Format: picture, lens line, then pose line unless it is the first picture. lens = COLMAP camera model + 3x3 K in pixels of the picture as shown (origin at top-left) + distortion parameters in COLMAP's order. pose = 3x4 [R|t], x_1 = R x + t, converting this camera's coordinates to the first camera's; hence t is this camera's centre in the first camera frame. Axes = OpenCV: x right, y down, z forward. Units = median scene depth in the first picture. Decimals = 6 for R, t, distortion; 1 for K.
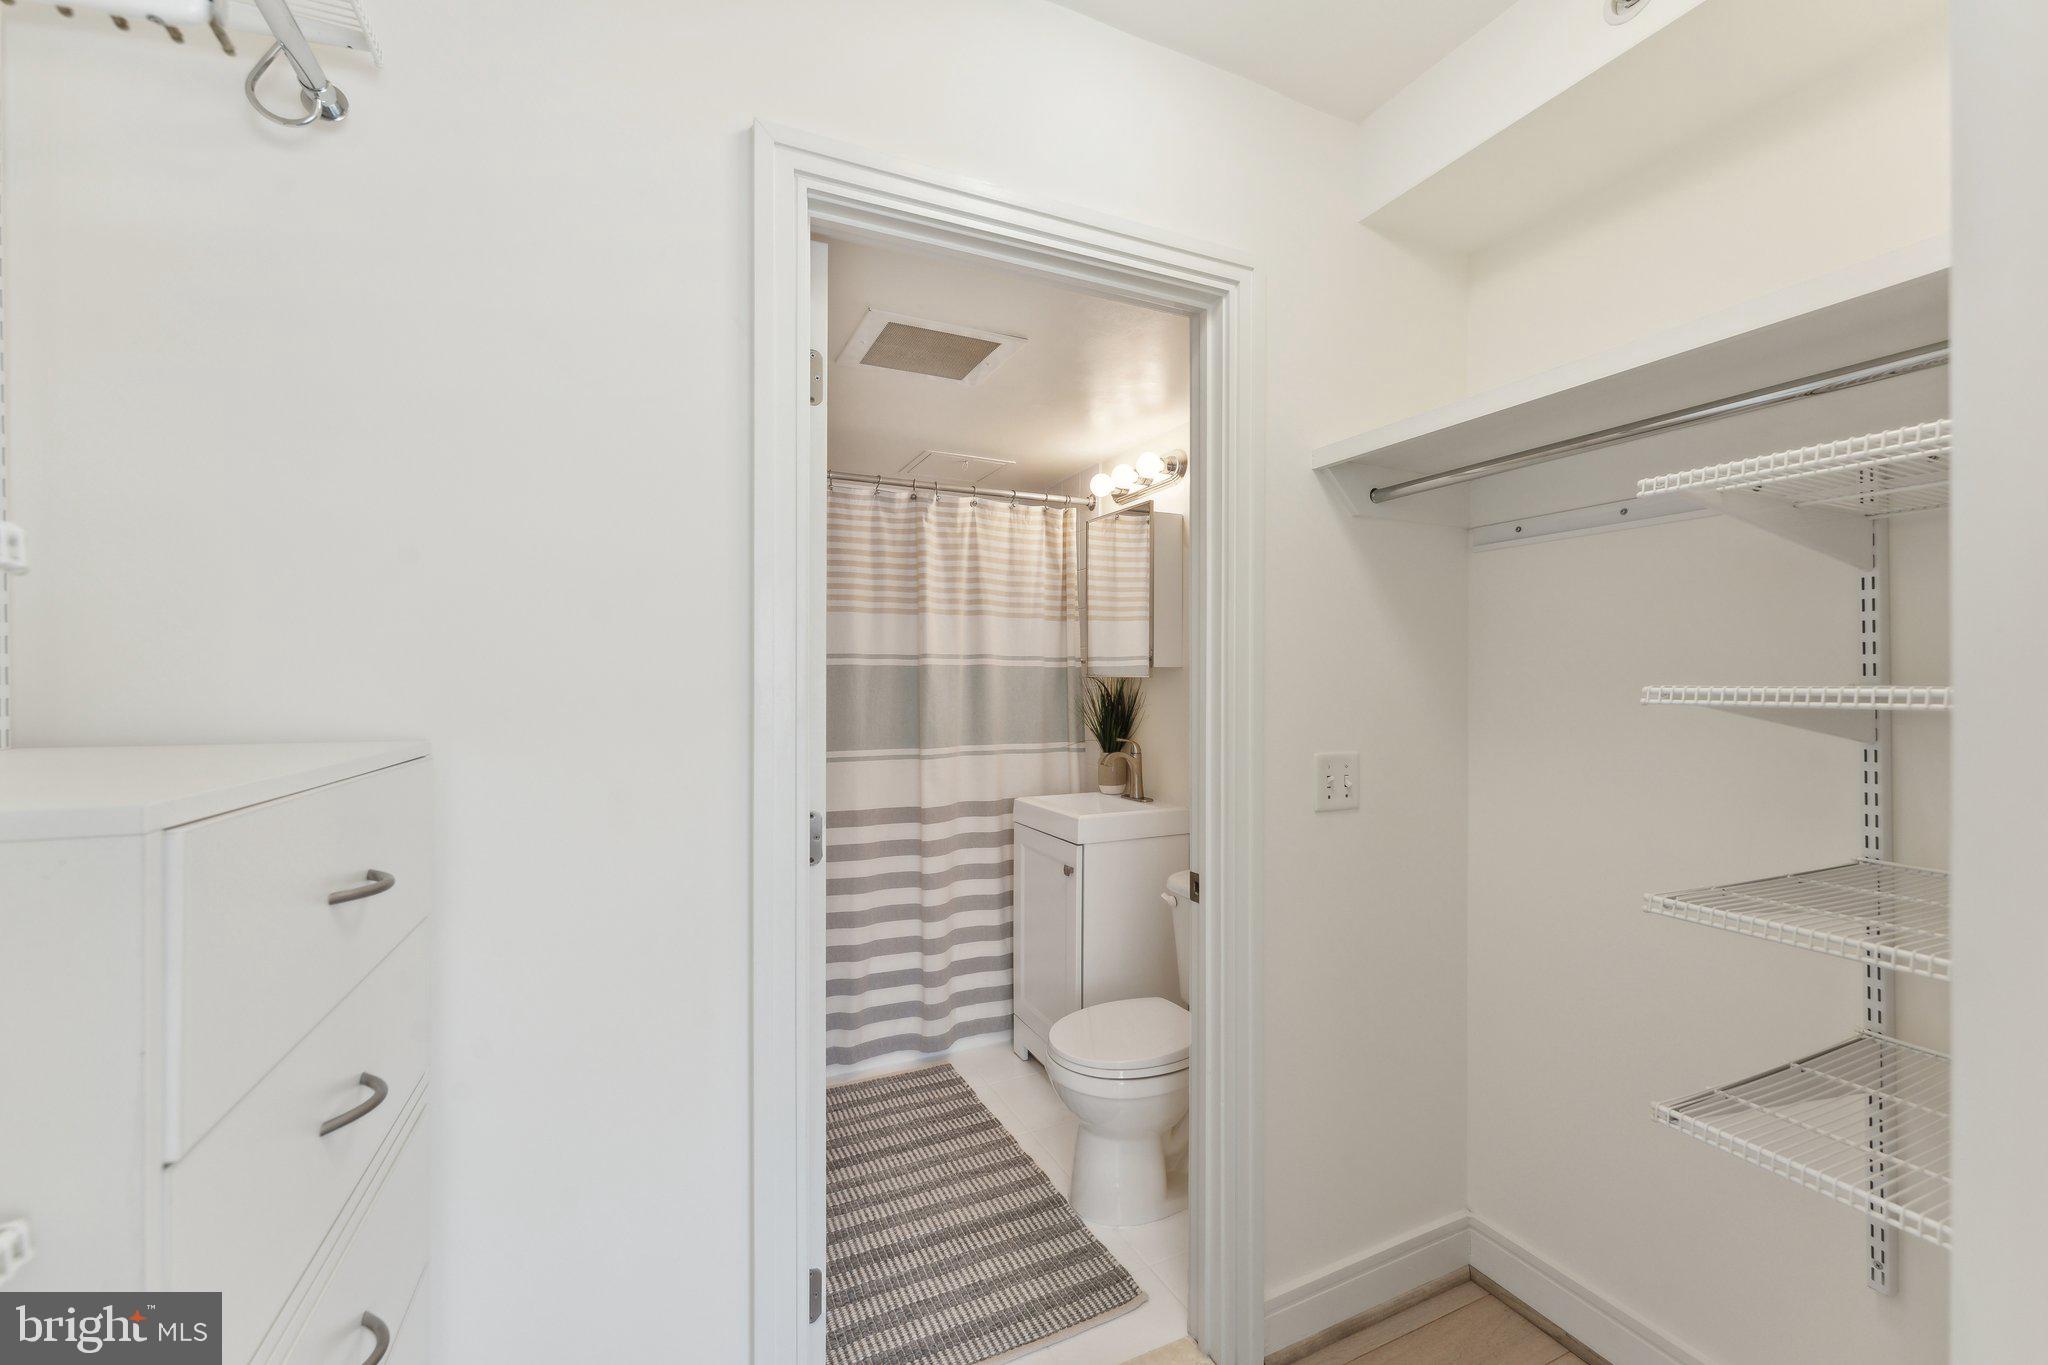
lens RADIAL K [[816.5, 0, 1013.8], [0, 816.5, 677.4], [0, 0, 1]] dist [-0.001764, 0.002260]
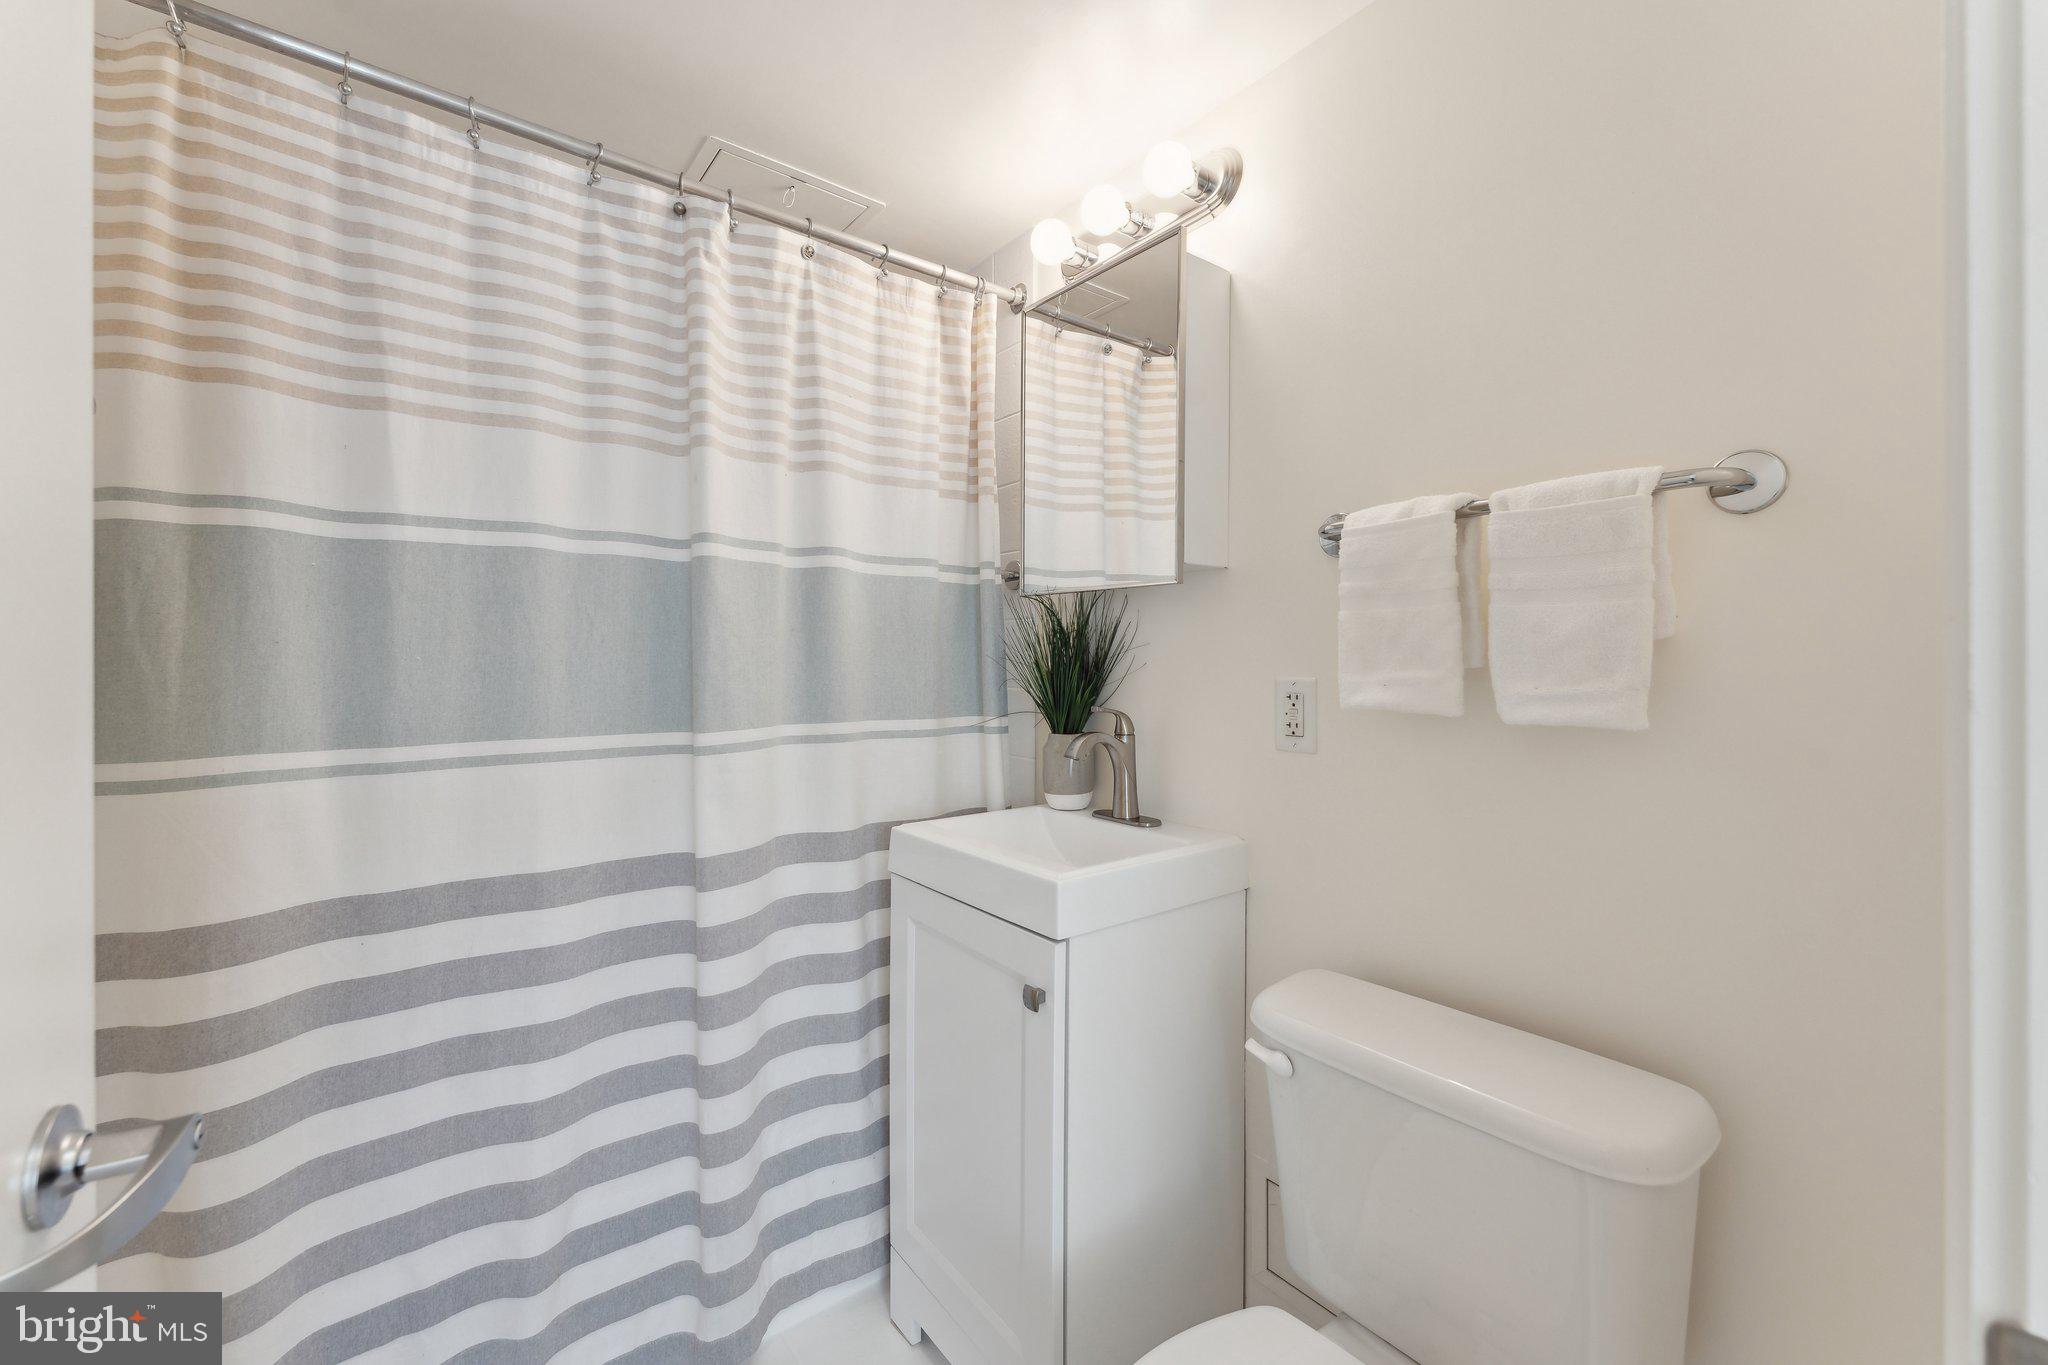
lens RADIAL K [[816.5, 0, 1020.2], [0, 816.5, 672.8], [0, 0, 1]] dist [-0.001764, 0.002260]
pose [[0.974189, -0.000719, 0.225732, -0.036068], [-0.003382, 0.999836, 0.017780, 0.042300], [-0.225708, -0.018085, 0.974027, 0.483579]]
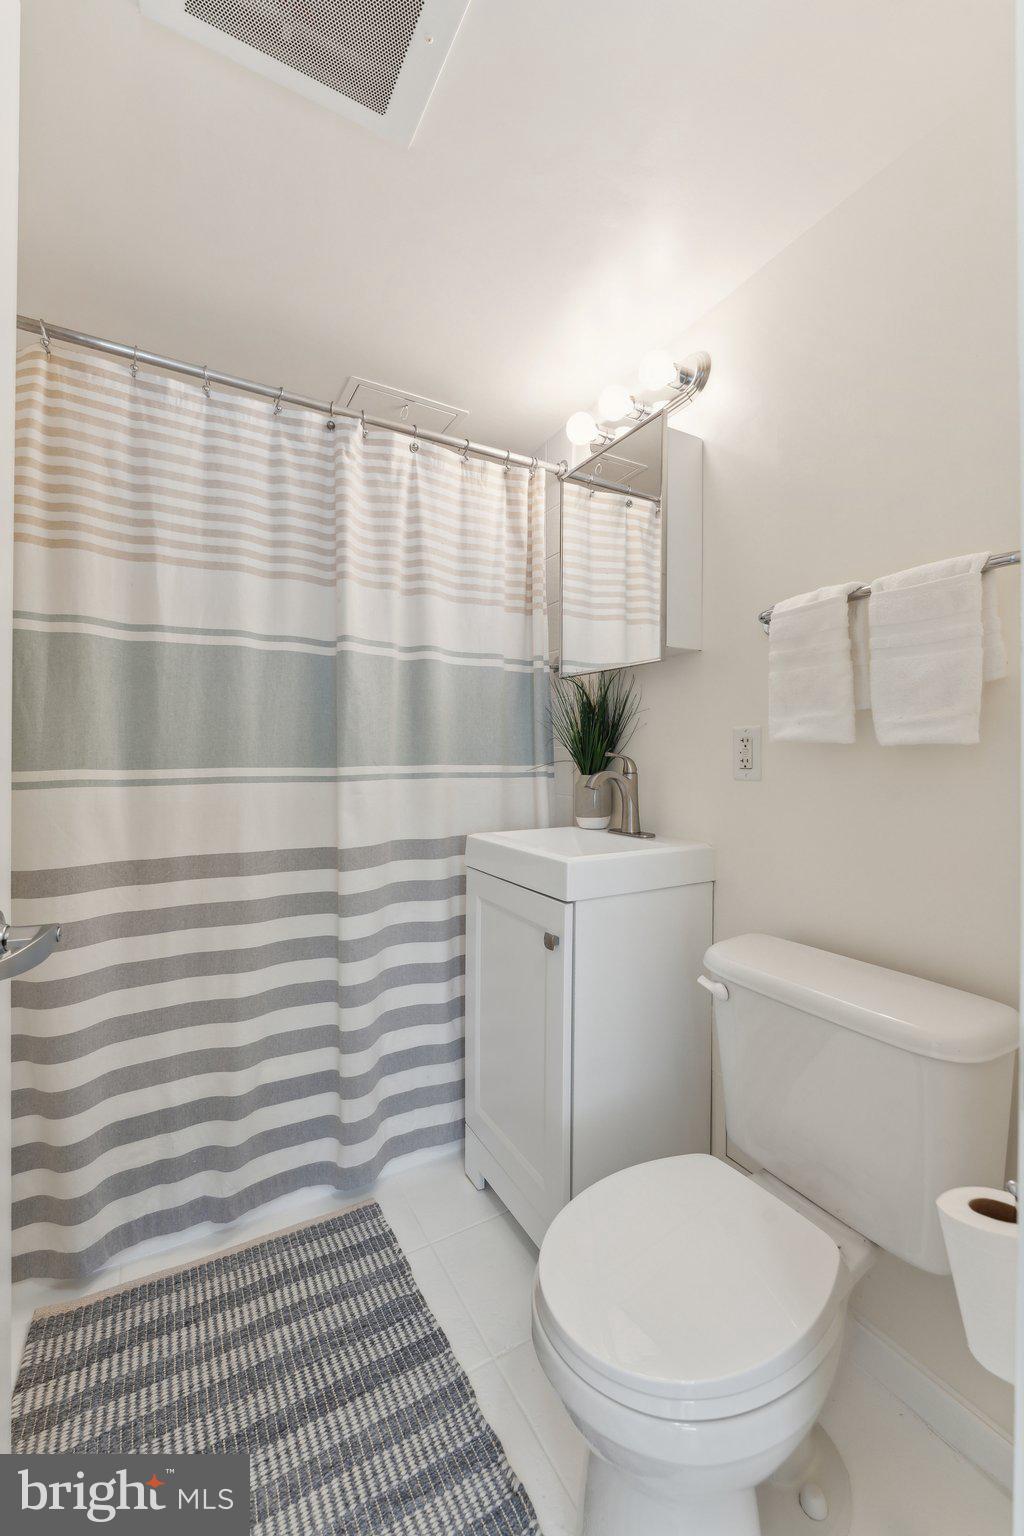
lens RADIAL K [[612.4, 0, 504.8], [0, 612.4, 757.3], [0, 0, 1]] dist [-0.001764, 0.002260]
pose [[0.997059, 0.003098, 0.076580, -0.007820], [-0.004008, 0.999923, 0.011737, 0.070313], [-0.076538, -0.012010, 0.996994, 0.436638]]
